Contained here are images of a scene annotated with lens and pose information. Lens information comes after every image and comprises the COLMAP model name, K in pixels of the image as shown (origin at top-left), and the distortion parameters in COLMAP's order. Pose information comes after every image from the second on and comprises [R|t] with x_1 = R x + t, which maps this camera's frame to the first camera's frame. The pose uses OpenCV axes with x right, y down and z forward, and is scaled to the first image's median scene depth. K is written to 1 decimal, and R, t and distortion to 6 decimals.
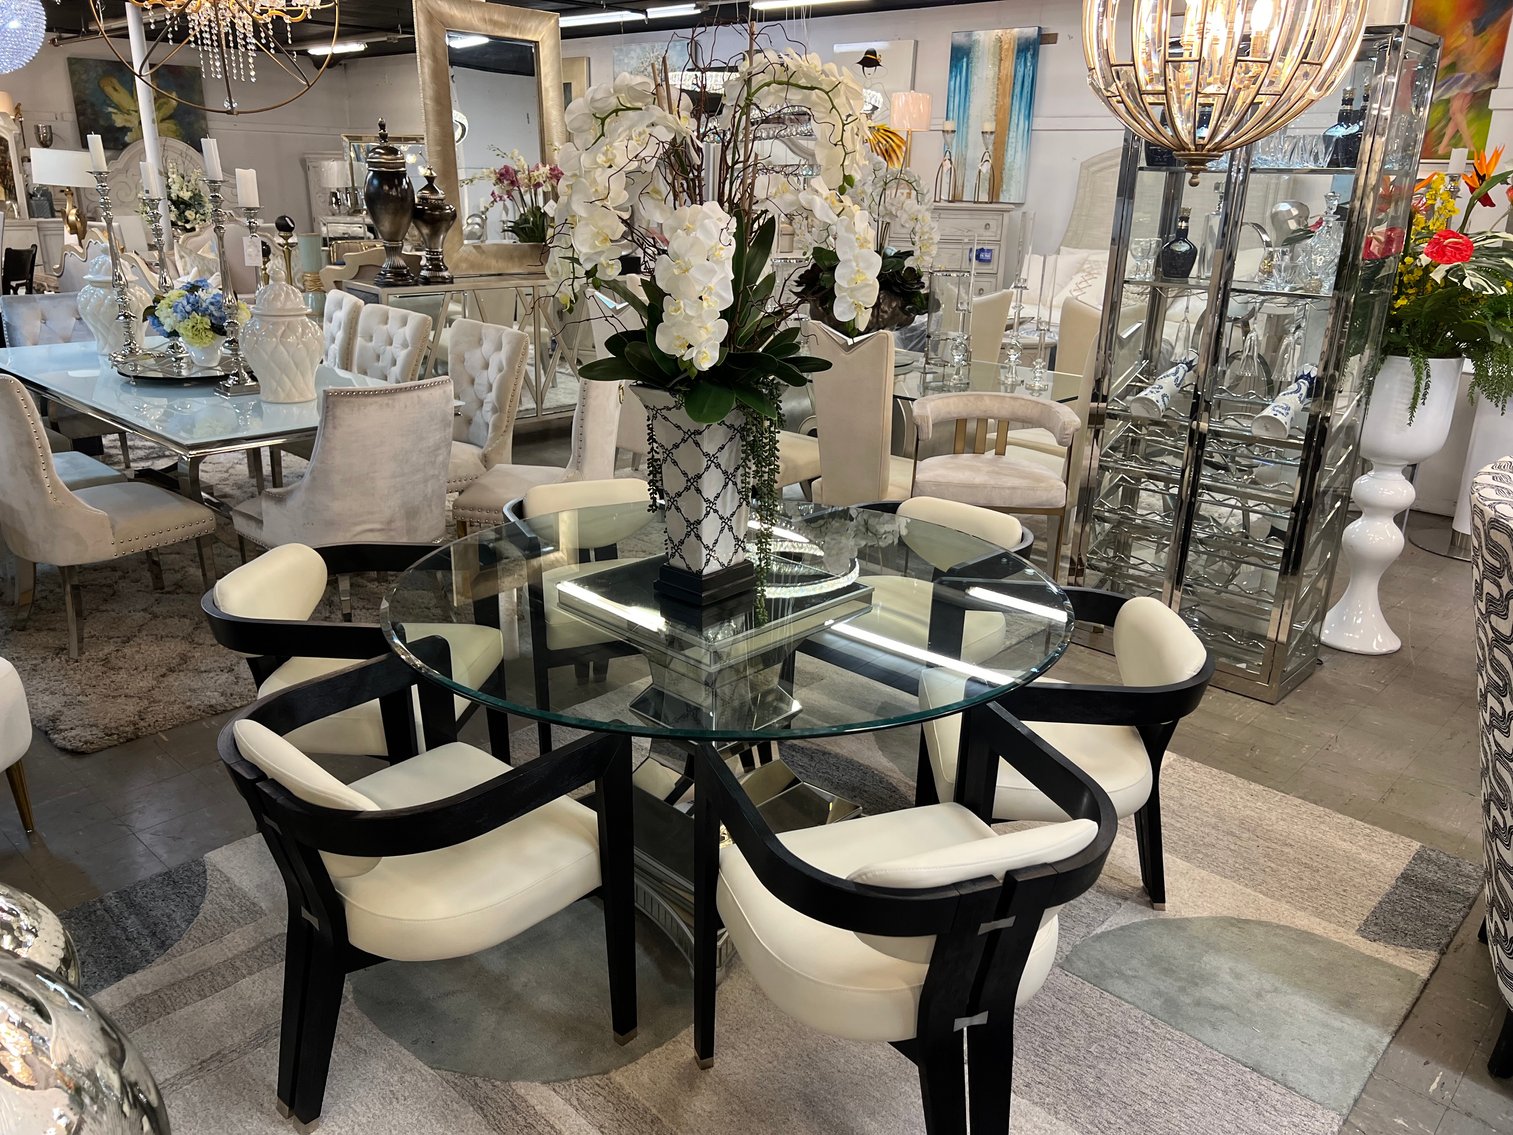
lens RADIAL K [[1140.7, 0, 801.7], [0, 1140.7, 588.7], [0, 0, 1]] dist [0.059169, -0.065961]
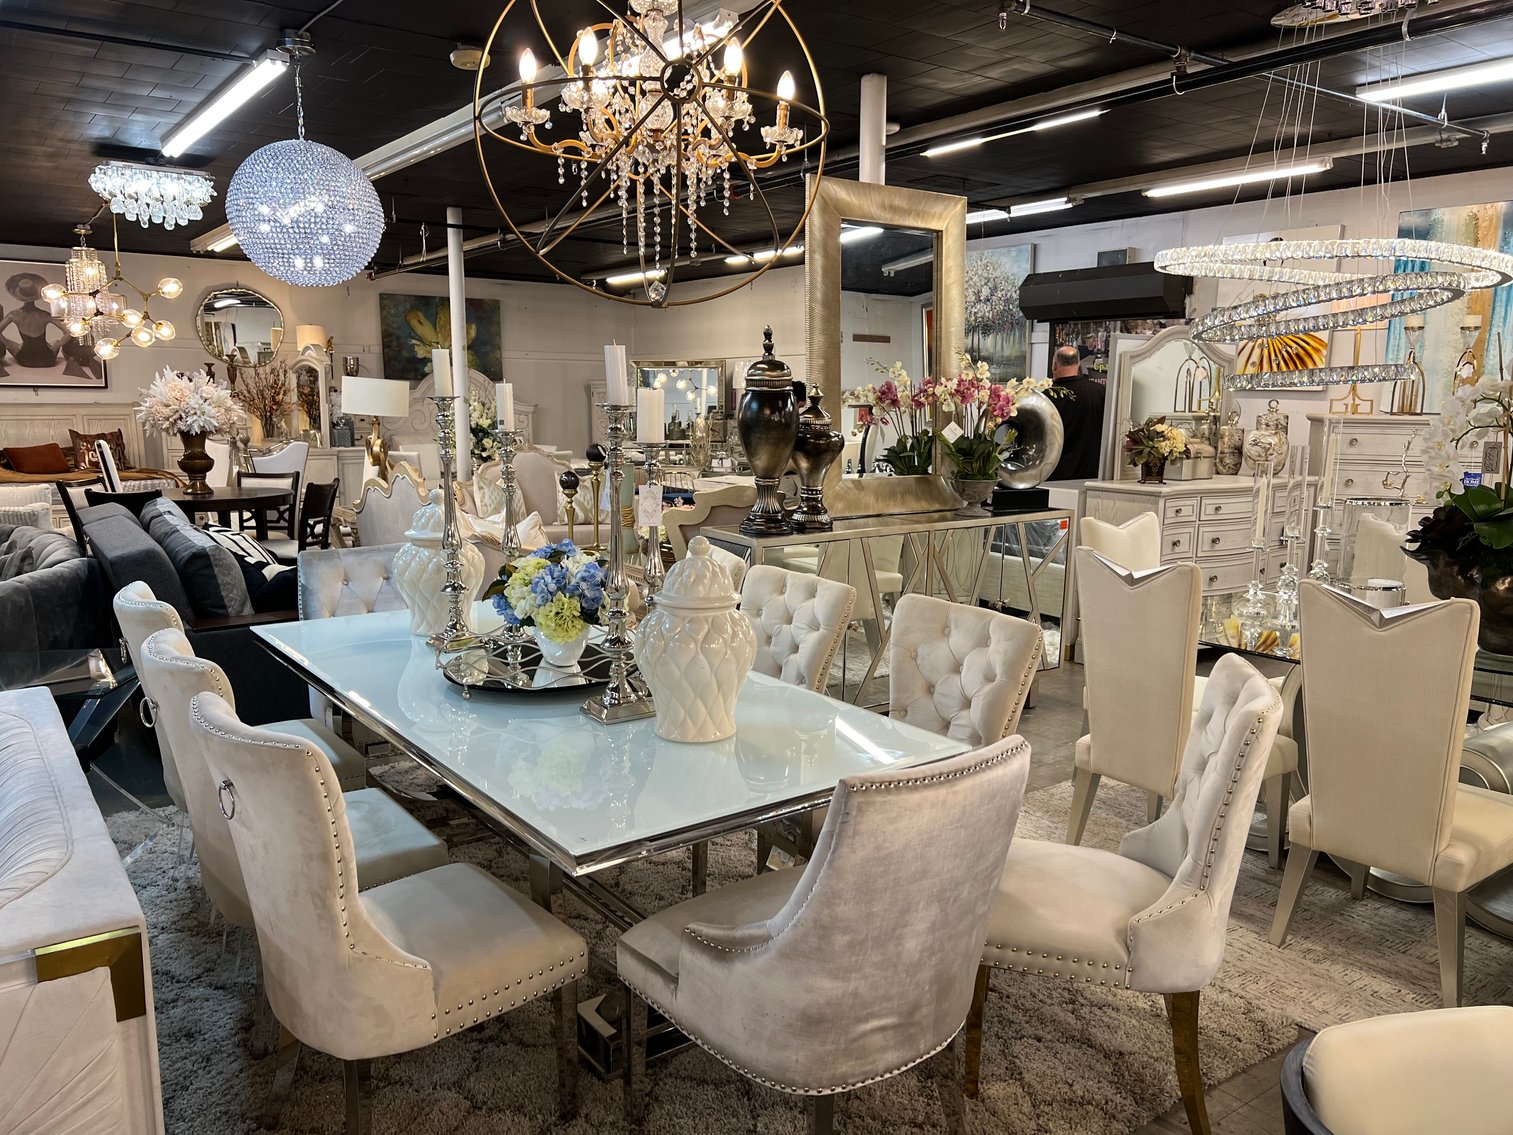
lens RADIAL K [[1140.7, 0, 780.1], [0, 1140.7, 610.9], [0, 0, 1]] dist [0.059169, -0.065961]
pose [[0.981574, 0.017912, -0.190242, -0.195870], [-0.047943, 0.986836, -0.154452, -0.094811], [0.184971, 0.160727, 0.969511, 0.271405]]
